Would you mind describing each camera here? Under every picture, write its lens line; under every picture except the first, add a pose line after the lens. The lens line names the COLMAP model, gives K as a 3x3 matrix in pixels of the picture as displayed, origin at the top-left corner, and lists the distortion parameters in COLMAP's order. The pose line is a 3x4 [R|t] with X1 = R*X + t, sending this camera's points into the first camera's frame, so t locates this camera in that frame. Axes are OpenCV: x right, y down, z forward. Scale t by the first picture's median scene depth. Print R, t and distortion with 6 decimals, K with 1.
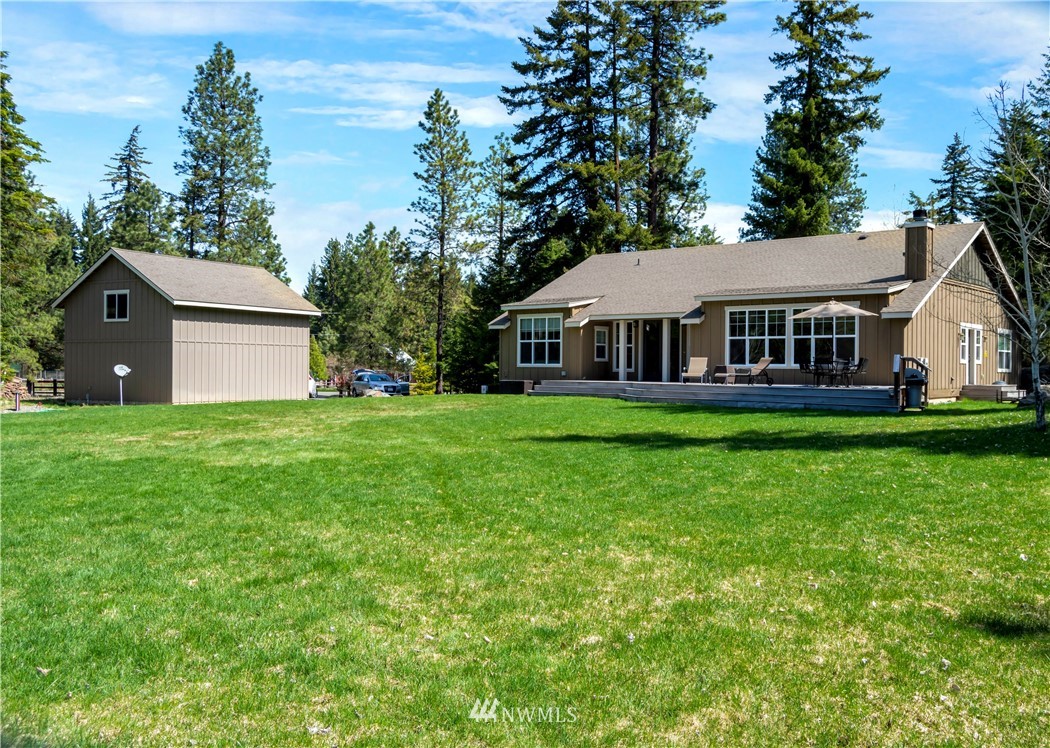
lens RADIAL K [[964.4, 0, 534.1], [0, 964.4, 376.1], [0, 0, 1]] dist [-0.029613, 0.000000]
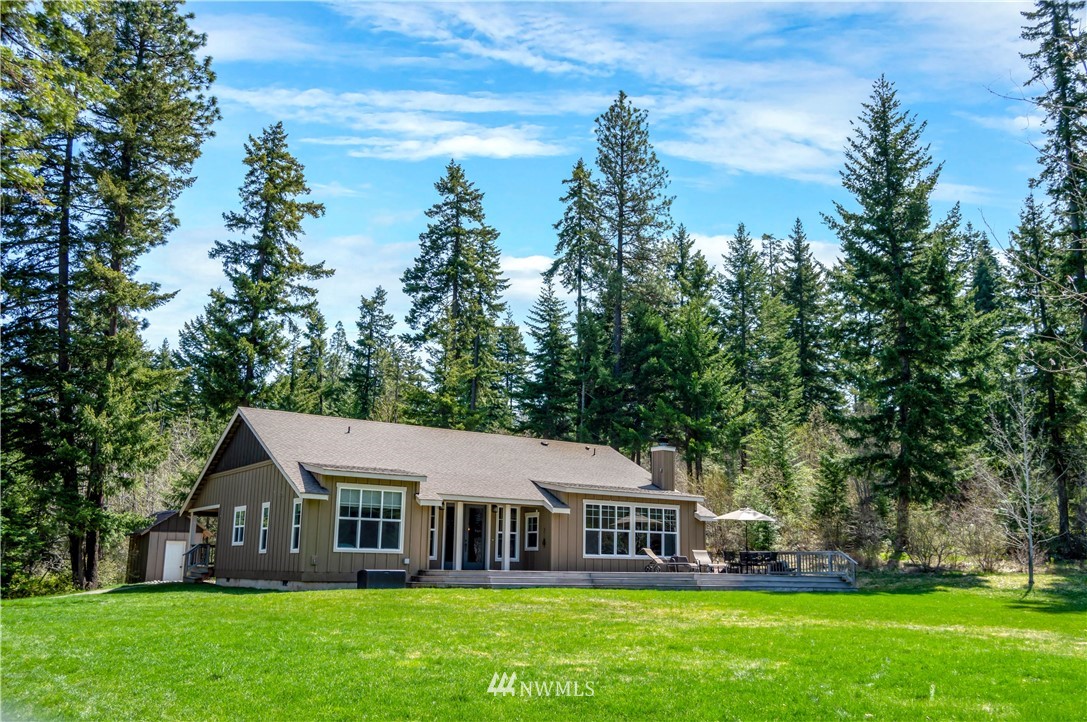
lens RADIAL K [[943.6, 0, 543.4], [0, 943.6, 358.9], [0, 0, 1]] dist [-0.018425, 0.036034]
pose [[0.251993, 0.203622, 0.946064, -0.740430], [-0.006461, 0.977945, -0.208763, -0.004833], [-0.967708, 0.046494, 0.247751, 0.685068]]
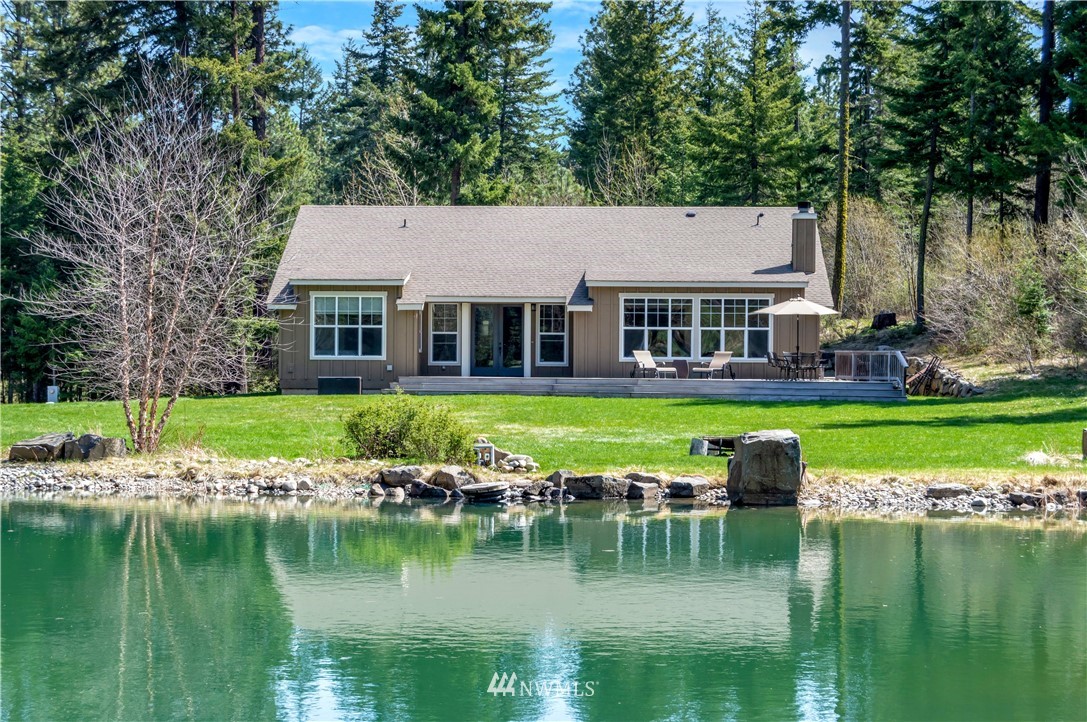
lens RADIAL K [[2145.8, 0, 542.1], [0, 2145.8, 360.5], [0, 0, 1]] dist [-0.014126, 0.000000]
pose [[0.780305, -0.004303, 0.625384, -0.981742], [0.005213, 0.999986, 0.000375, -0.009167], [-0.625377, 0.002968, 0.780317, -0.458063]]
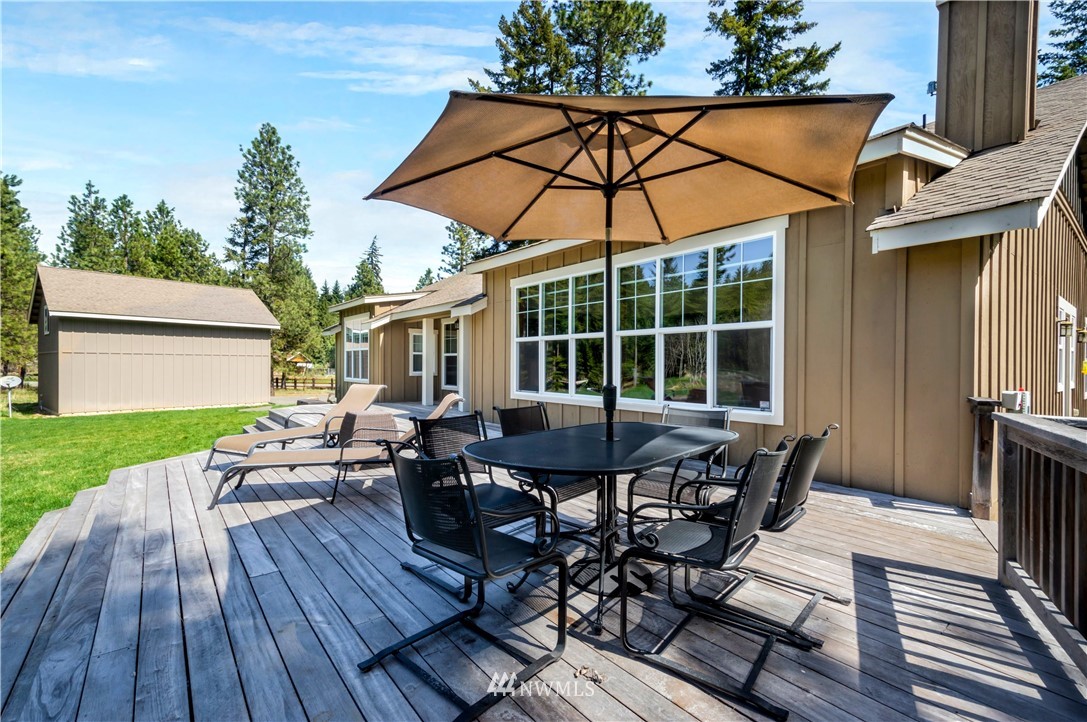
lens RADIAL K [[478.4, 0, 537.7], [0, 478.4, 367.7], [0, 0, 1]] dist [0.021751, 0.000198]
pose [[0.984008, -0.001753, -0.178116, 0.228422], [0.001134, 0.999993, -0.003578, -0.021094], [0.178121, 0.003319, 0.984003, 0.660754]]
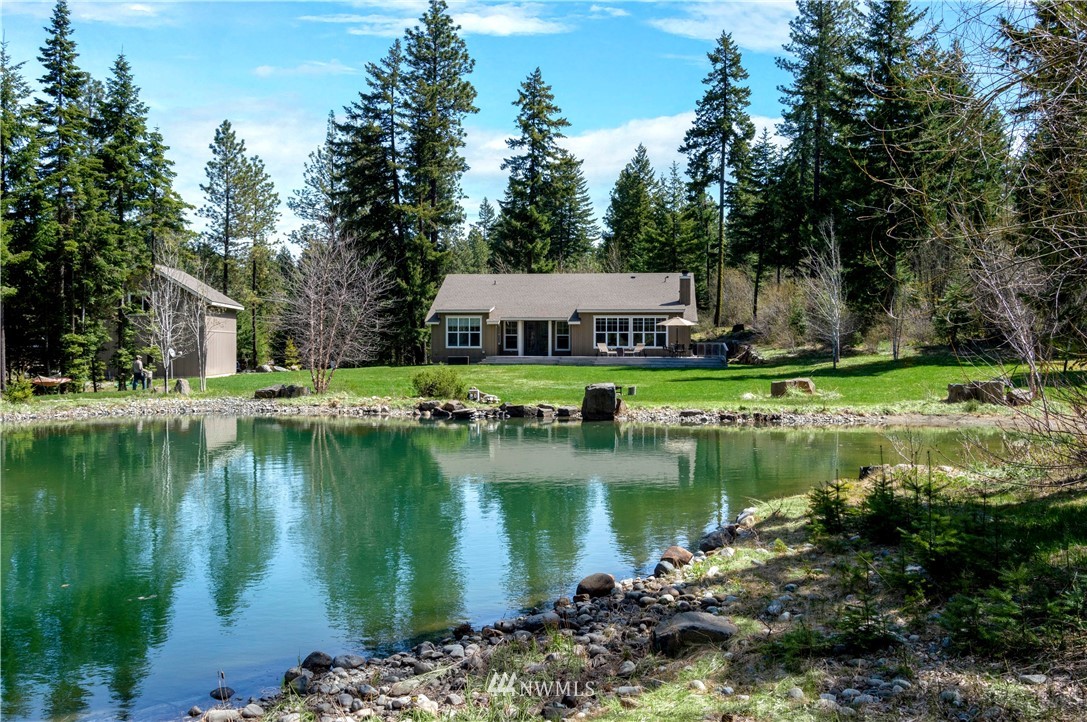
lens RADIAL K [[1025.0, 0, 536.3], [0, 1025.0, 358.7], [0, 0, 1]] dist [-0.063600, 0.000000]
pose [[0.828515, -0.014256, 0.559785, -0.884166], [0.009774, 0.999892, 0.010997, -0.010183], [-0.559881, -0.003640, 0.828565, -0.509392]]
